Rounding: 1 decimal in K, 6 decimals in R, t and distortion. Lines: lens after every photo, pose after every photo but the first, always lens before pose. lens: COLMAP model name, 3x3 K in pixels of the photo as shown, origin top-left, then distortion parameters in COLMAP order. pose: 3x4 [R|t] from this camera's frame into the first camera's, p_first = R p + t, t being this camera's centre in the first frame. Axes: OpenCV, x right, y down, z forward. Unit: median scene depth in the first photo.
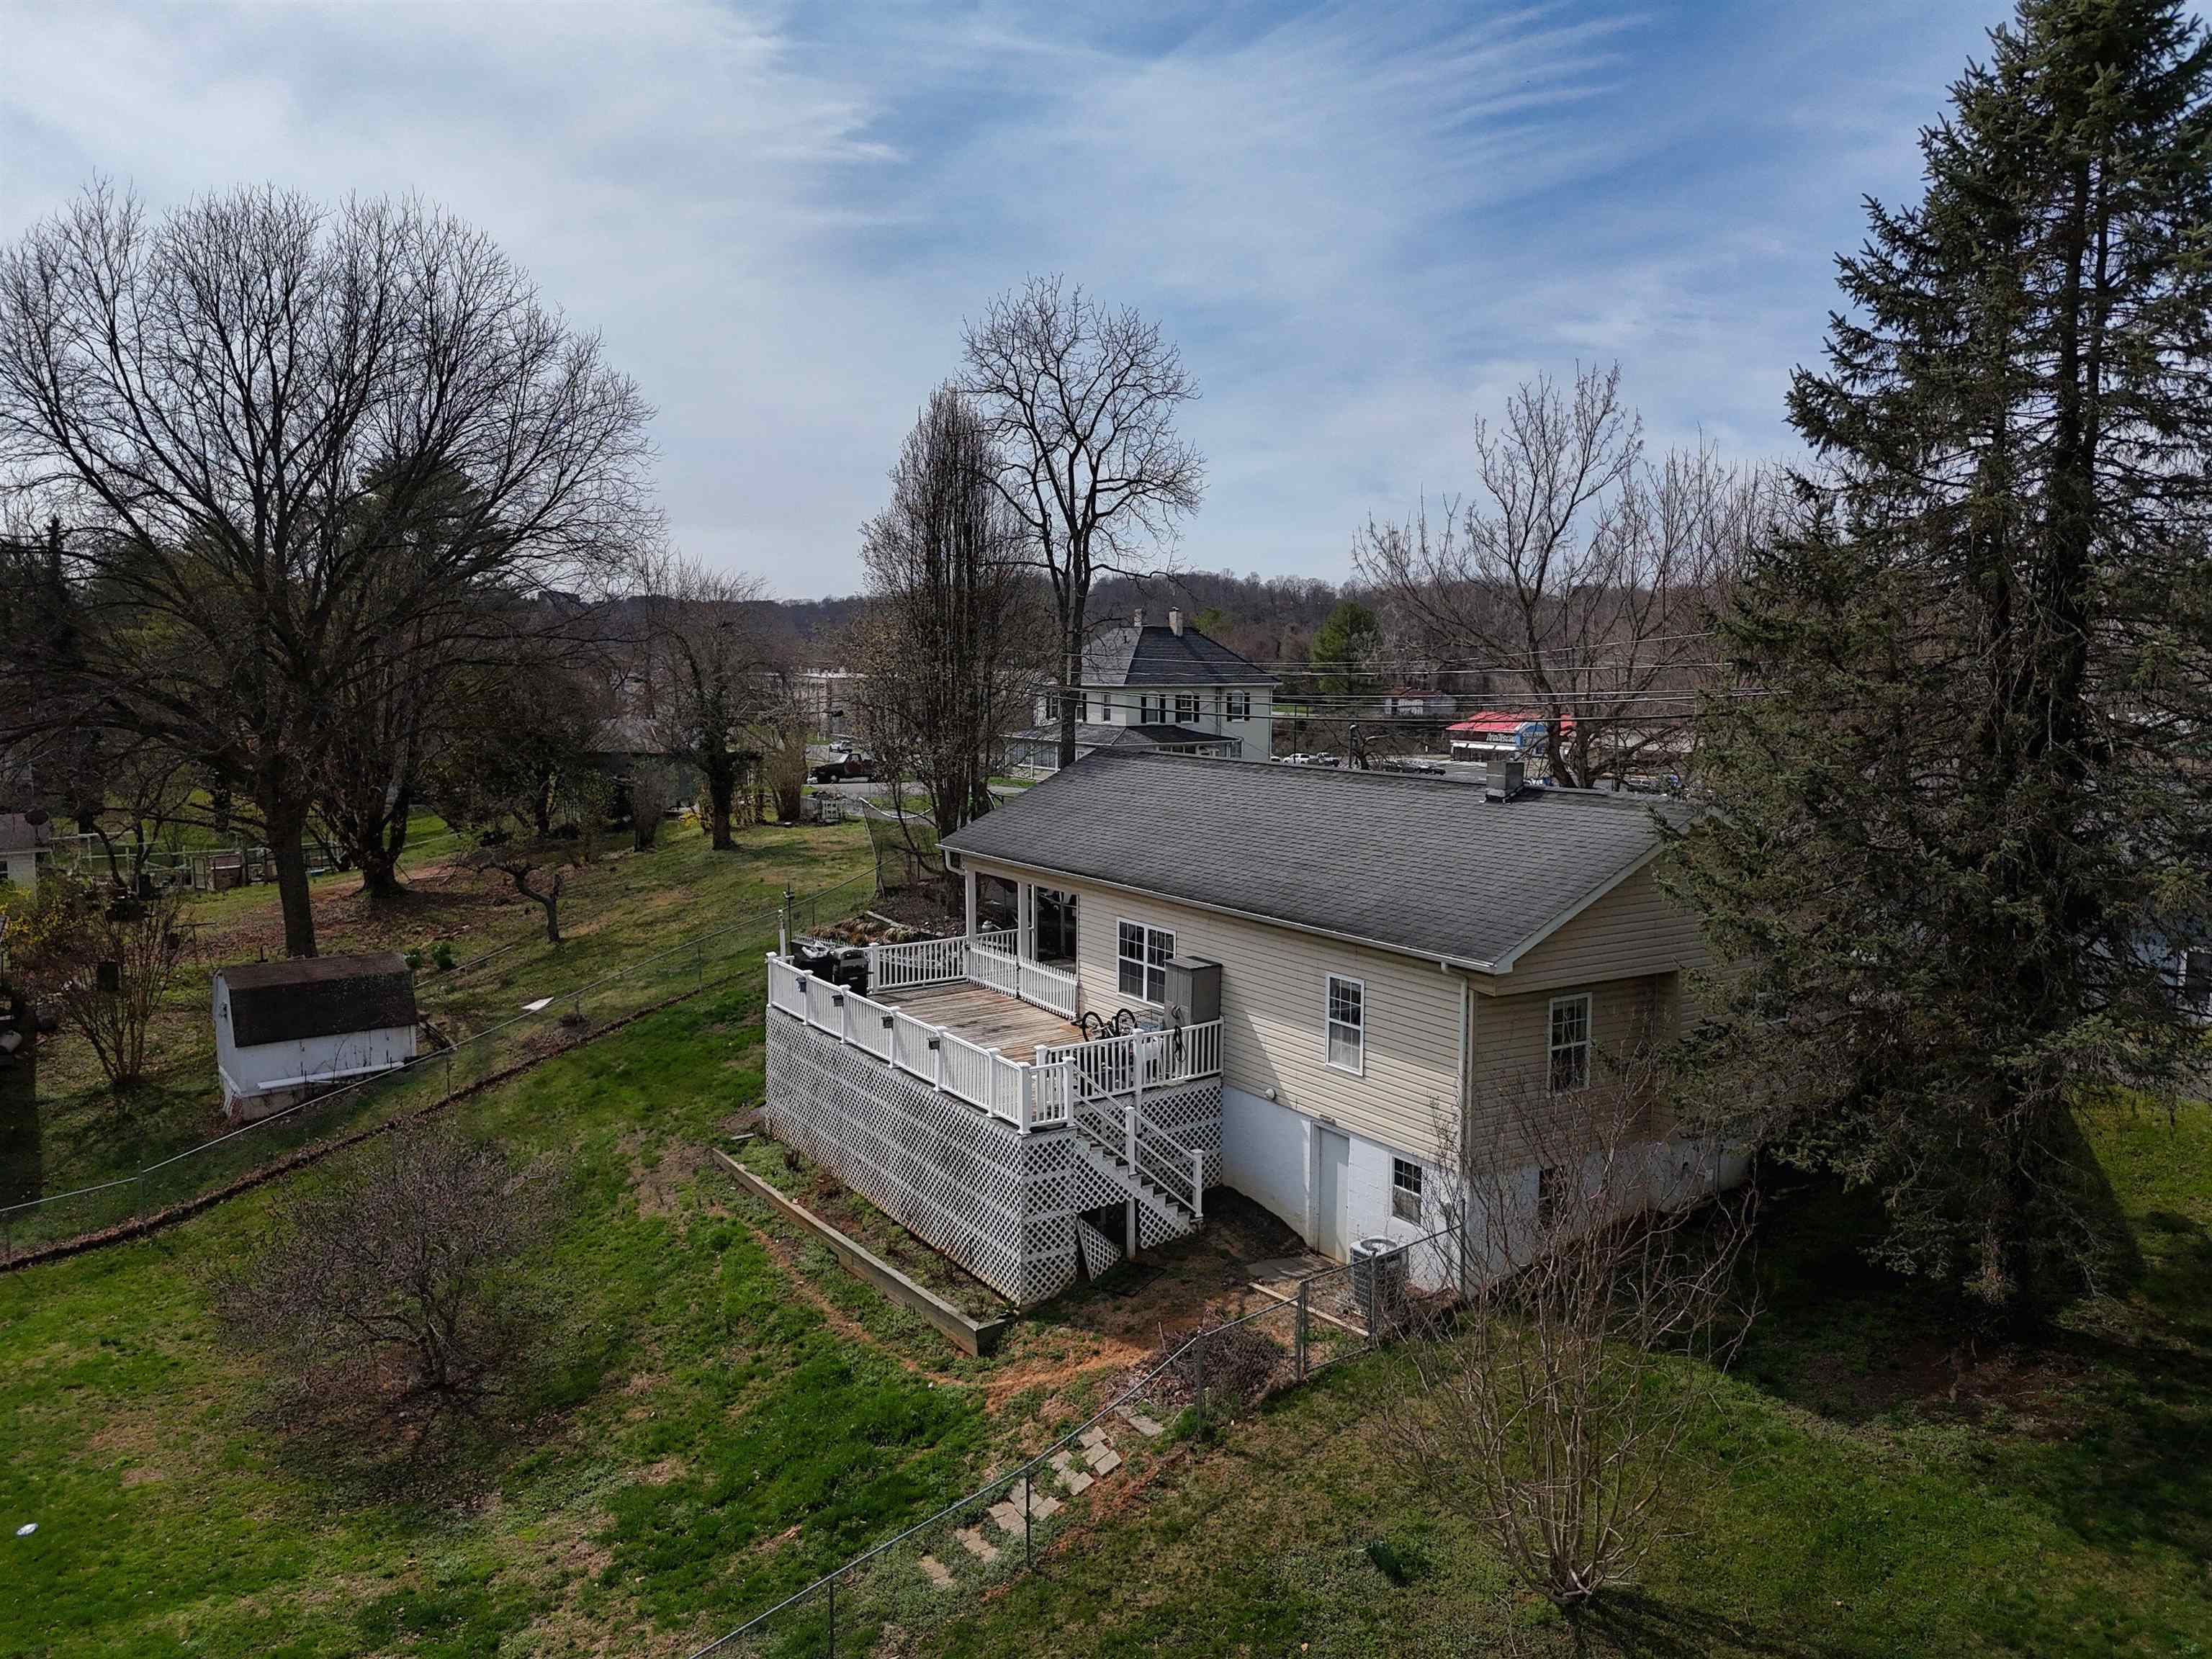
lens RADIAL K [[1624.2, 0, 1109.7], [0, 1624.2, 825.1], [0, 0, 1]] dist [0.075139, -0.075563]
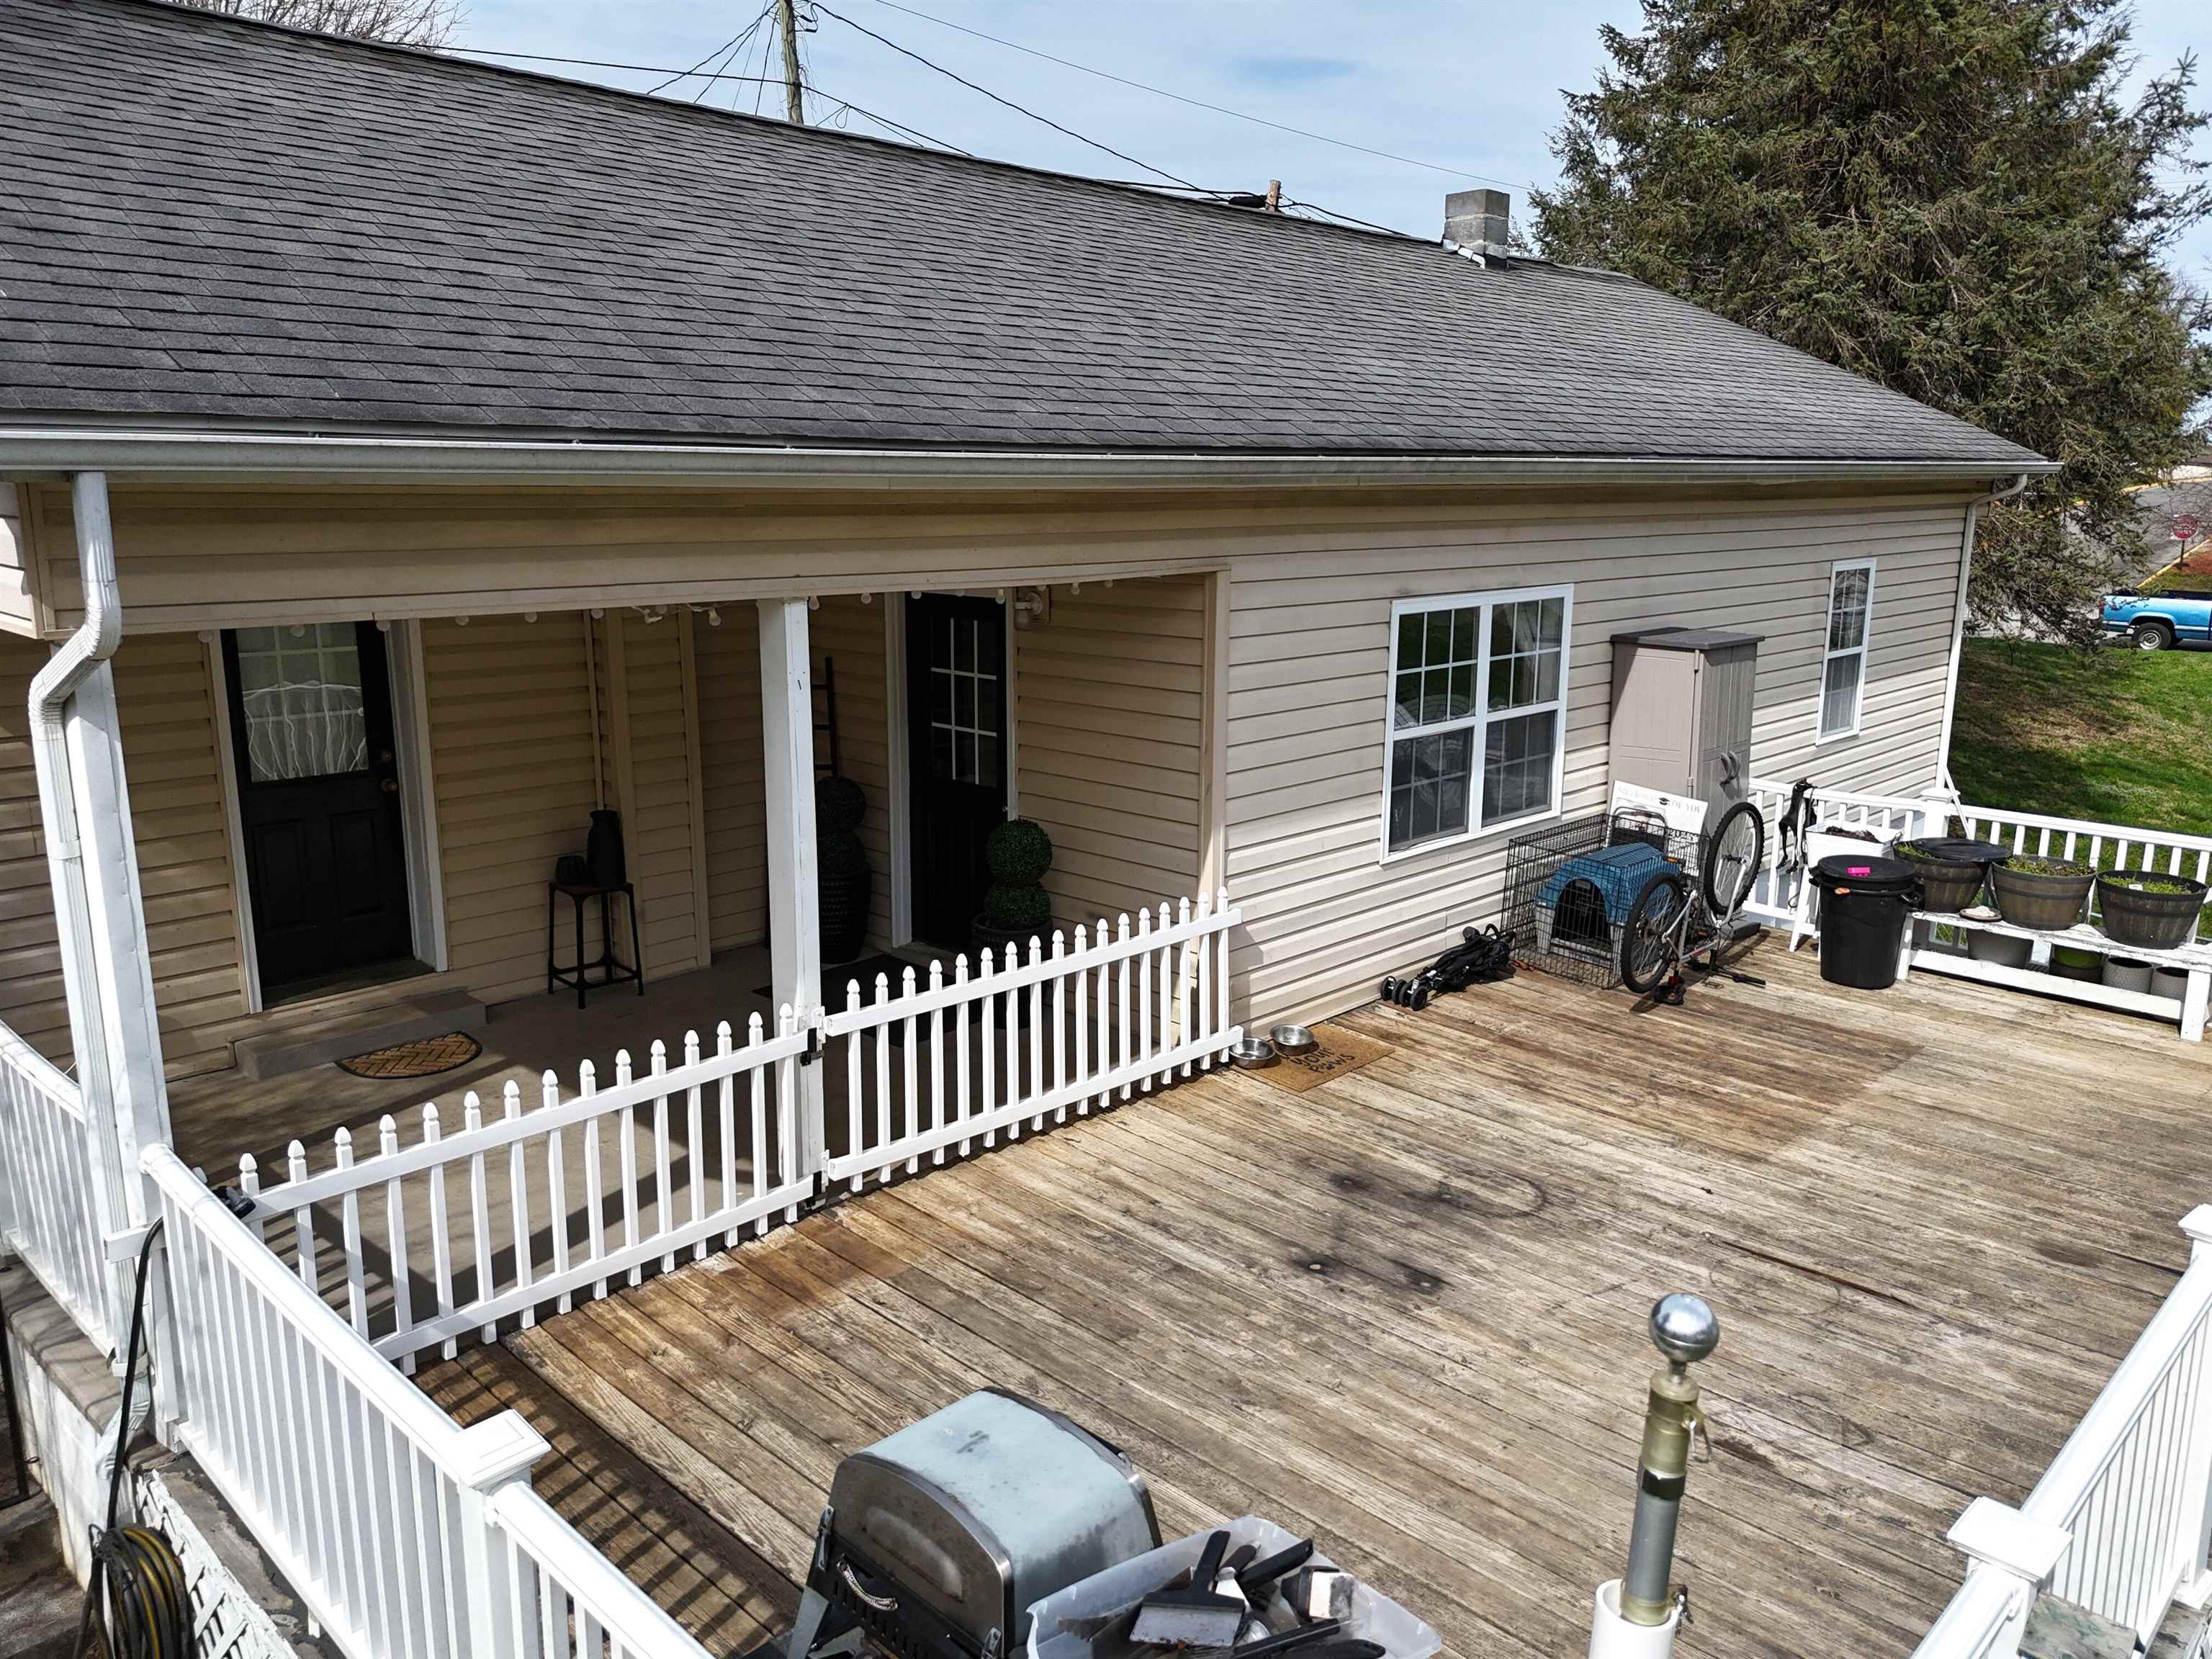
lens RADIAL K [[1624.2, 0, 1109.7], [0, 1624.2, 825.1], [0, 0, 1]] dist [0.075139, -0.075563]
pose [[-0.223712, -0.206957, 0.952430, -0.303703], [0.097787, 0.967500, 0.233200, 0.025327], [-0.969737, 0.145305, -0.196203, 1.254993]]
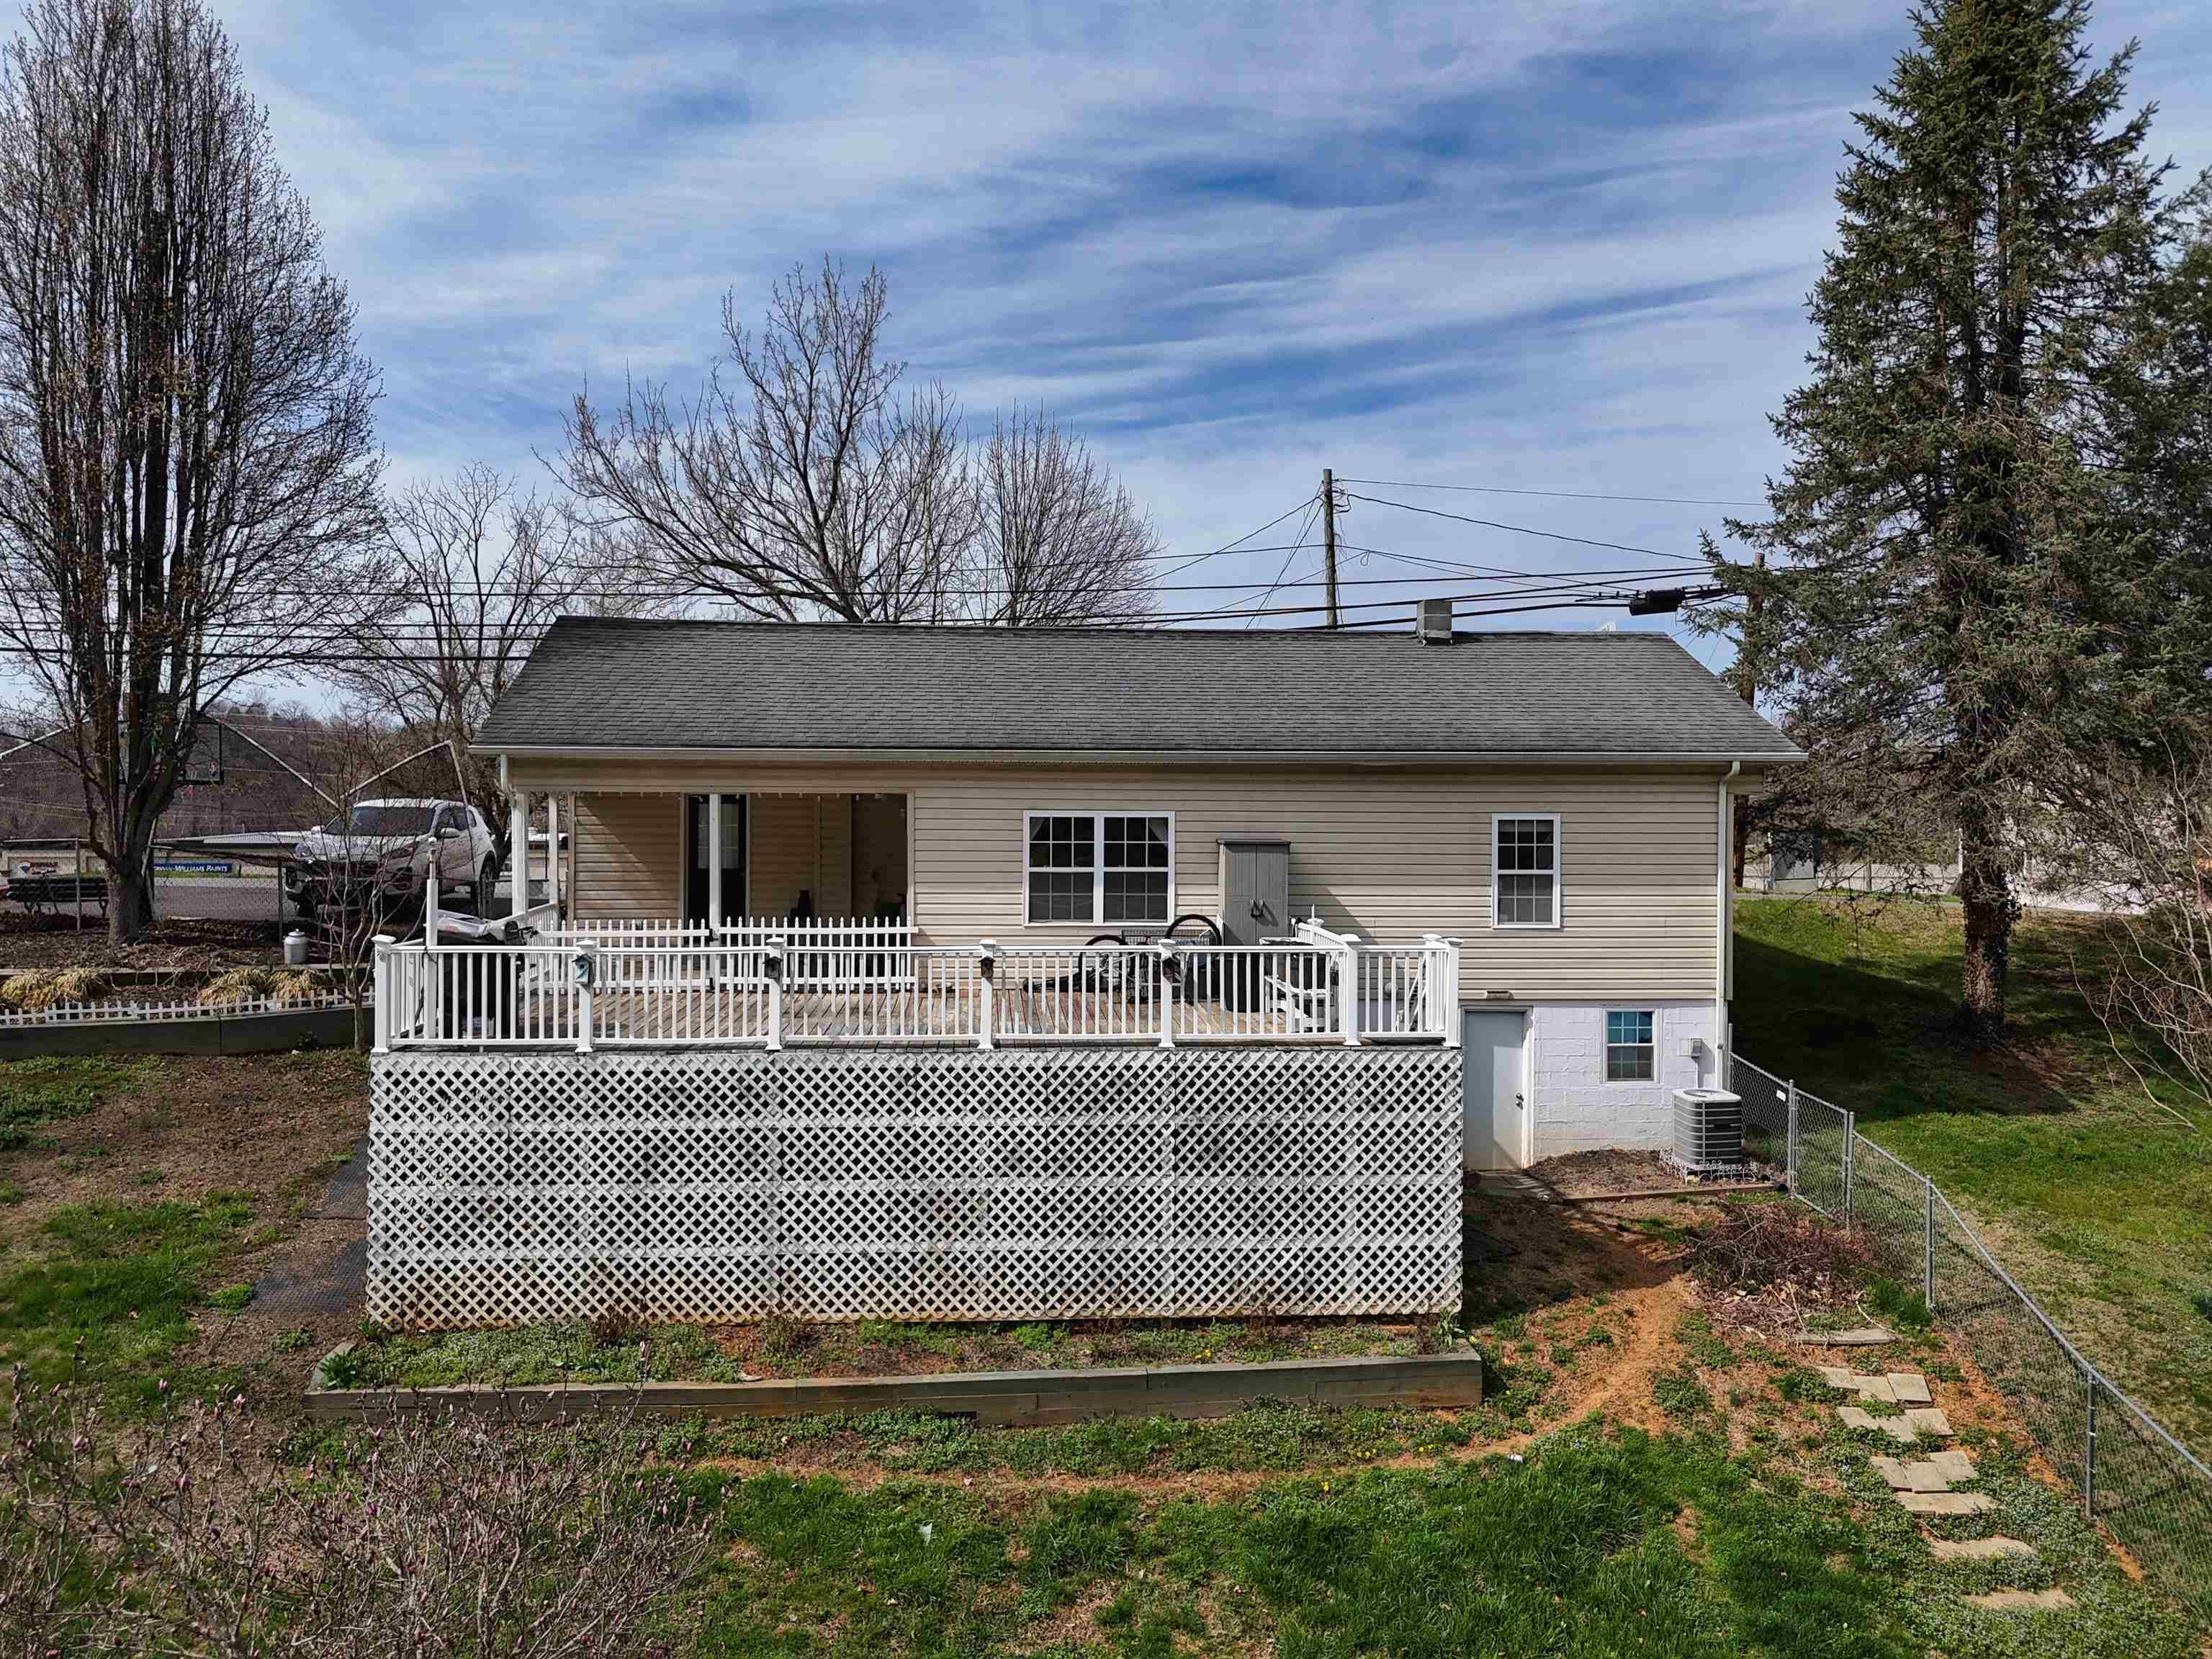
lens RADIAL K [[1616.9, 0, 1119.2], [0, 1616.9, 824.2], [0, 0, 1]] dist [0.076244, -0.078231]
pose [[0.477772, -0.008437, 0.878443, -0.641582], [0.089646, 0.995202, -0.039199, 0.103824], [-0.873898, 0.097477, 0.476236, 0.728050]]
